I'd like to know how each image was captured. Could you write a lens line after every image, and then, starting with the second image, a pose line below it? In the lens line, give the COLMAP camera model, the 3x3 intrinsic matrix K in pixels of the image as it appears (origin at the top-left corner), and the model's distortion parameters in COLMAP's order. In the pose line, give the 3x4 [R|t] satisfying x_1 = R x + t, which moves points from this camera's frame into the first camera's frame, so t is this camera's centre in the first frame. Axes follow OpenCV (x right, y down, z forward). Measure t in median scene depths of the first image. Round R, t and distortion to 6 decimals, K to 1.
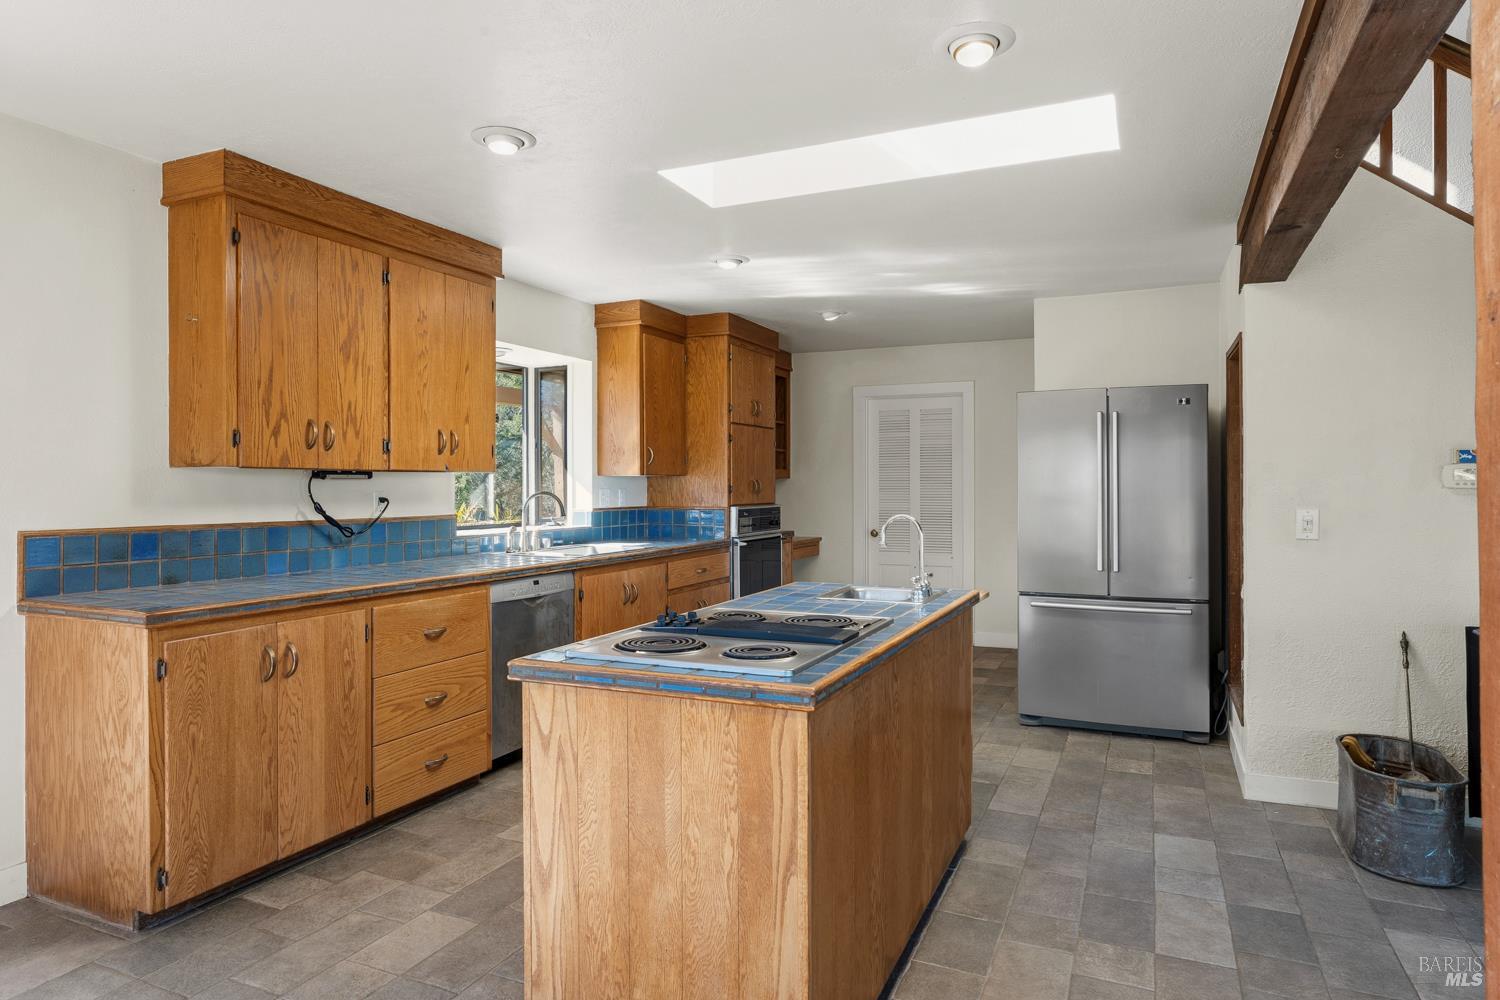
lens RADIAL K [[890.2, 0, 751.9], [0, 890.2, 483.3], [0, 0, 1]] dist [-0.000309, -0.000018]
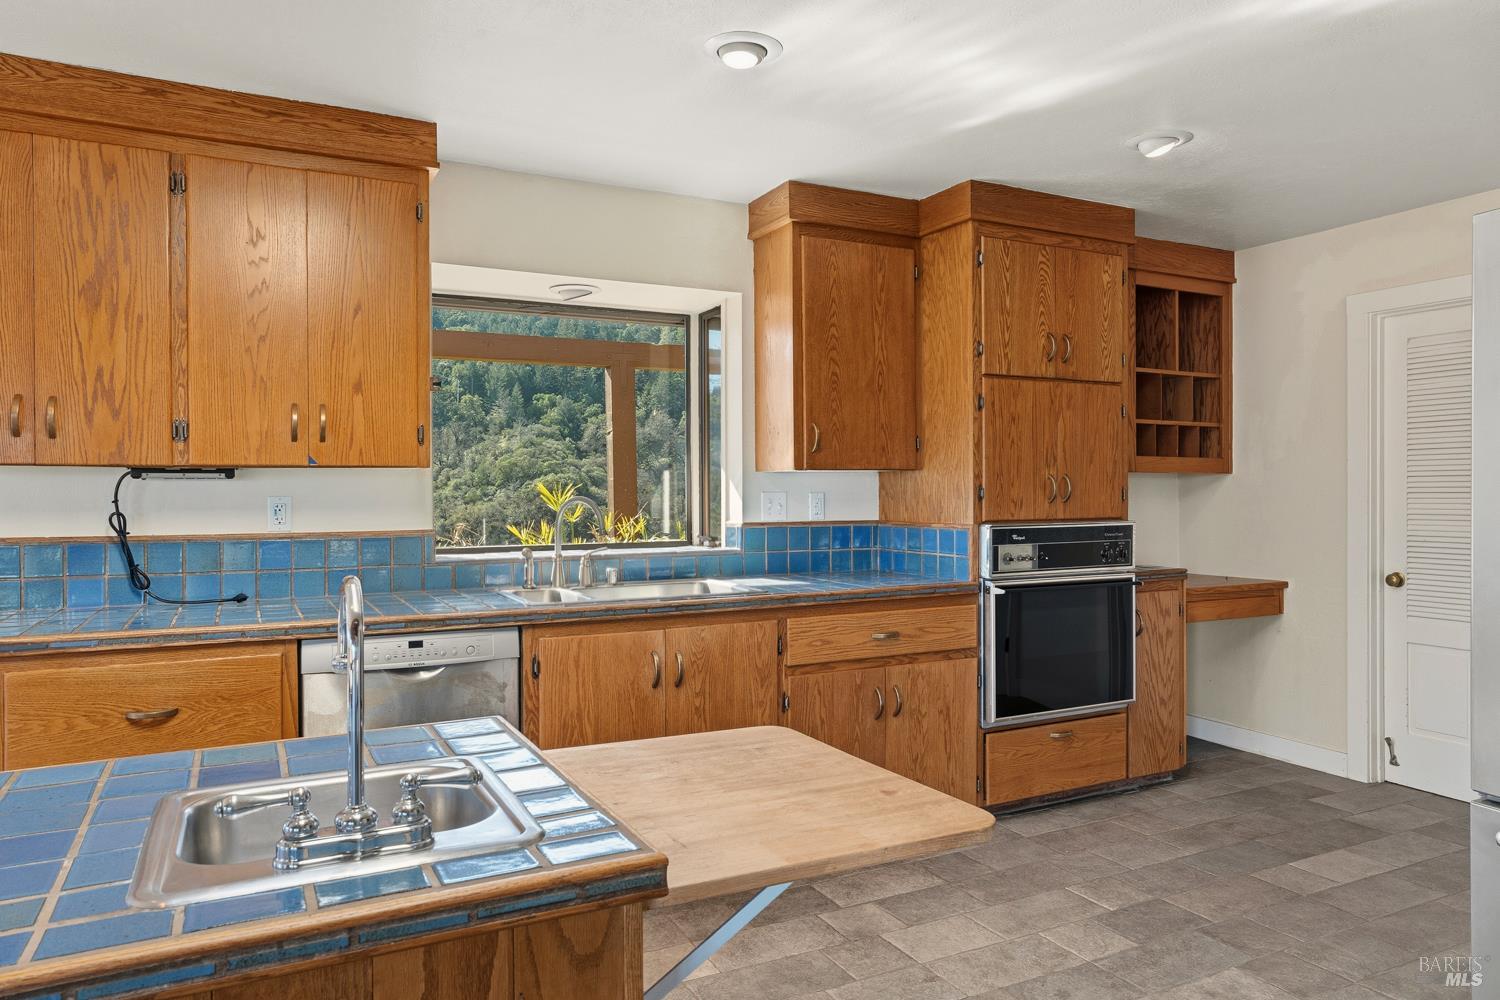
lens RADIAL K [[1005.1, 0, 750.8], [0, 1005.1, 495.1], [0, 0, 1]] dist [-0.004966, 0.004288]
pose [[0.787780, 0.003570, -0.615946, 0.301432], [0.003038, 0.999949, 0.009682, 0.001442], [0.615949, -0.009499, 0.787729, 0.484121]]
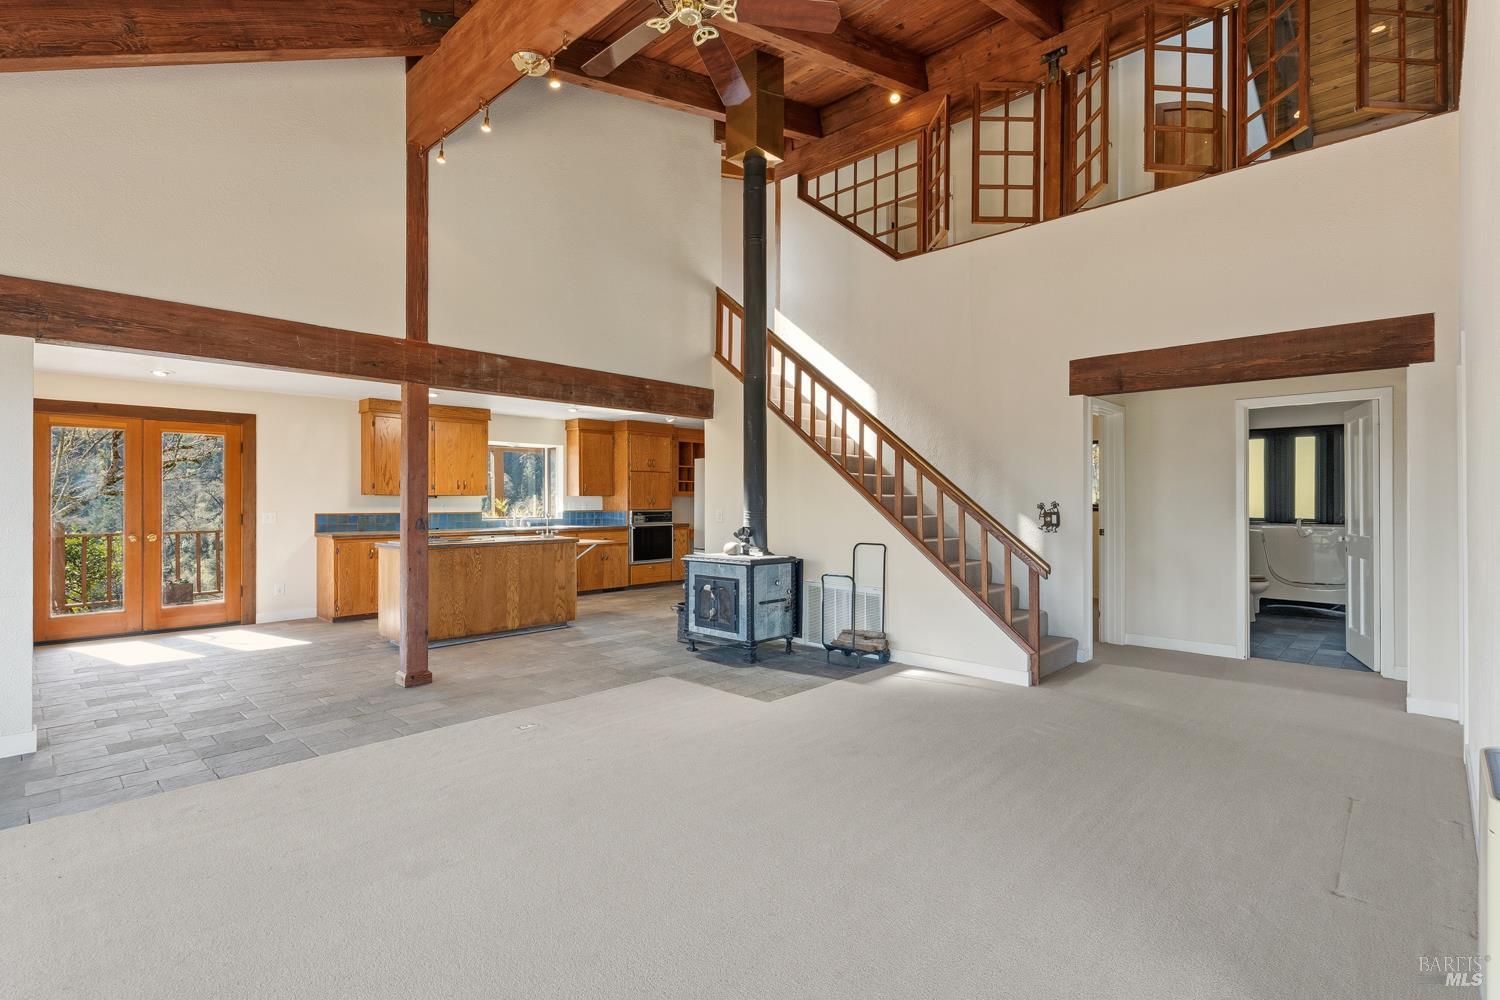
lens RADIAL K [[706.1, 0, 751.6], [0, 706.1, 497.1], [0, 0, 1]] dist [0.000734, -0.000072]
pose [[0.945365, -0.000120, -0.326013, 0.955467], [-0.000349, 0.999999, -0.001382, -0.004138], [0.326013, 0.001420, 0.945364, -0.600006]]
